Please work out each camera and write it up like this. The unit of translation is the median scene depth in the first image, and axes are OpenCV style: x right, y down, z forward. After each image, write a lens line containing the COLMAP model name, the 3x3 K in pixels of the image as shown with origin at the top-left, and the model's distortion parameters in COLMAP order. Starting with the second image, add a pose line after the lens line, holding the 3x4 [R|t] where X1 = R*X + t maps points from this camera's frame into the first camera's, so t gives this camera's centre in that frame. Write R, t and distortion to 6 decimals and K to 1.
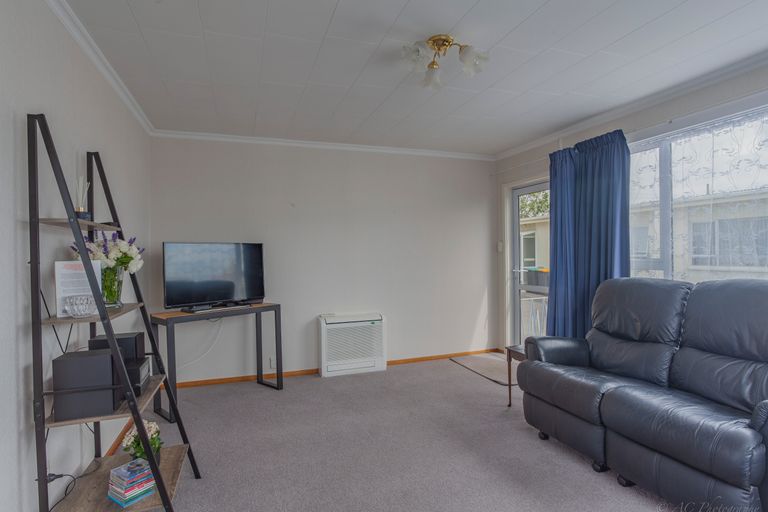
lens RADIAL K [[407.0, 0, 384.0], [0, 407.0, 256.0], [0, 0, 1]] dist [-0.048444, 0.024119]
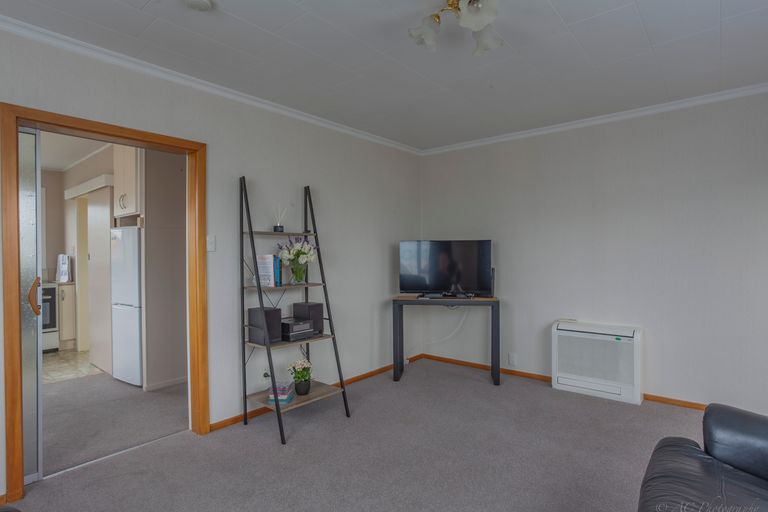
lens RADIAL K [[407.0, 0, 384.0], [0, 407.0, 256.0], [0, 0, 1]] dist [-0.048444, 0.024119]
pose [[0.508404, 0.021124, -0.860860, 0.451398], [-0.004647, 0.999752, 0.021788, -0.010751], [0.861106, -0.007077, 0.508376, 0.245252]]
